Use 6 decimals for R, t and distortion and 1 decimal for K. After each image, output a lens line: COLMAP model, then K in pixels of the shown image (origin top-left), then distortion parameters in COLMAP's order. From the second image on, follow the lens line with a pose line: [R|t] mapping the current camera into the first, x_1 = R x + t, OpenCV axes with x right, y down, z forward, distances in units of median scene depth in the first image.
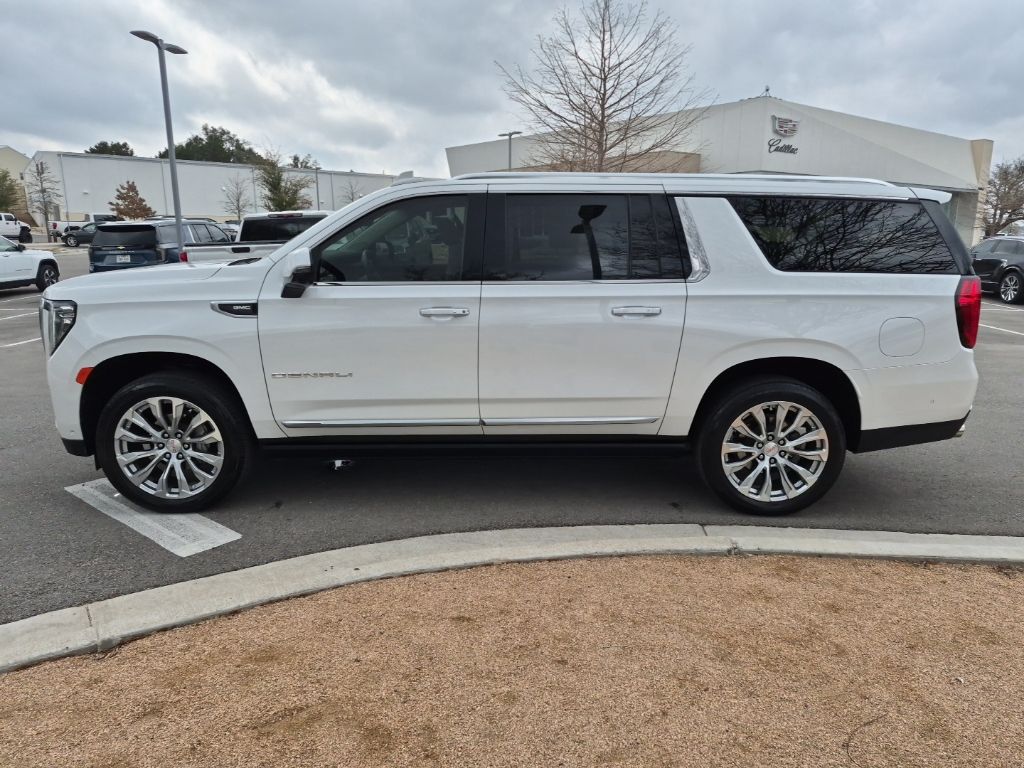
lens RADIAL K [[706.8, 0, 515.6], [0, 706.8, 383.5], [0, 0, 1]] dist [0.110066, -0.125310]
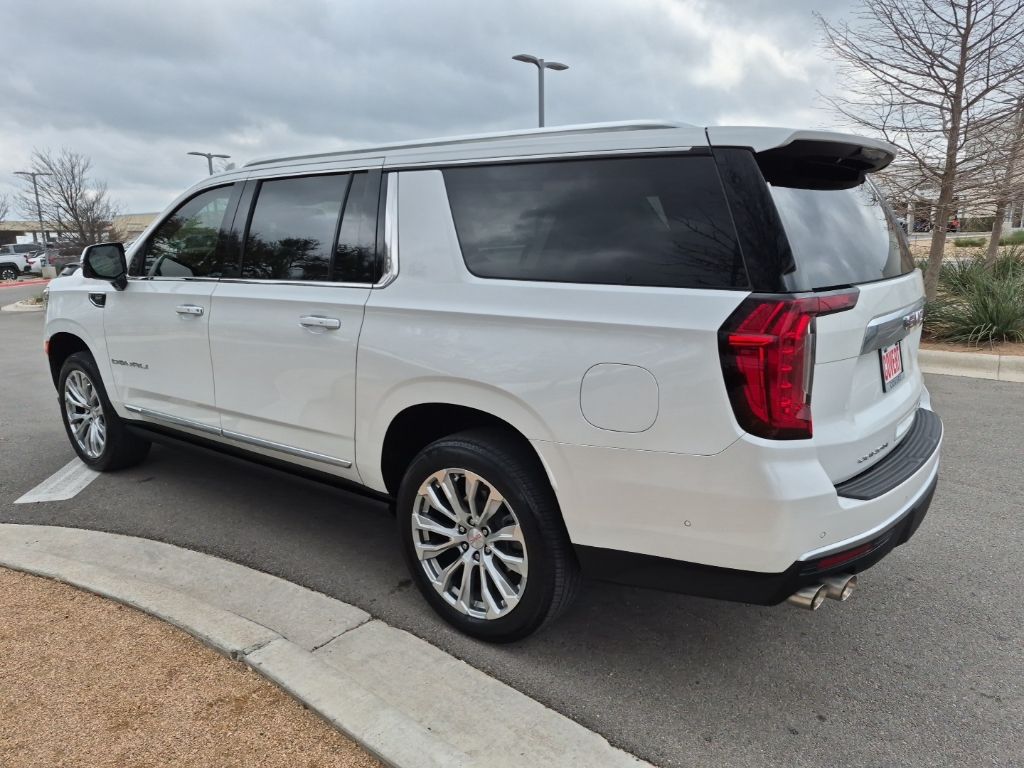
lens RADIAL K [[708.8, 0, 505.5], [0, 708.8, 387.2], [0, 0, 1]] dist [0.109885, -0.128163]
pose [[0.772081, 0.115322, -0.624974, 0.801068], [-0.112949, 0.992642, 0.043630, -0.085106], [0.625407, 0.036904, 0.779426, 0.498125]]
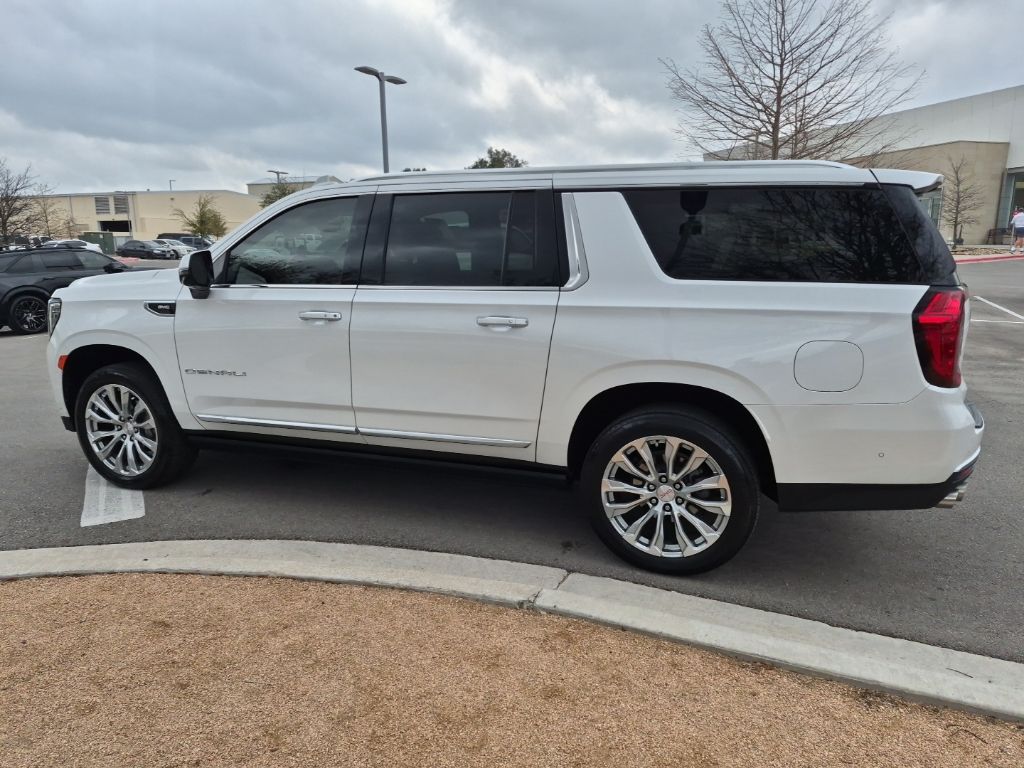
lens RADIAL K [[708.8, 0, 505.5], [0, 708.8, 387.2], [0, 0, 1]] dist [0.109885, -0.128163]
pose [[0.927605, 0.063155, -0.368184, 0.491487], [-0.066815, 0.997761, 0.002813, -0.021106], [0.367538, 0.021991, 0.929749, 0.165412]]
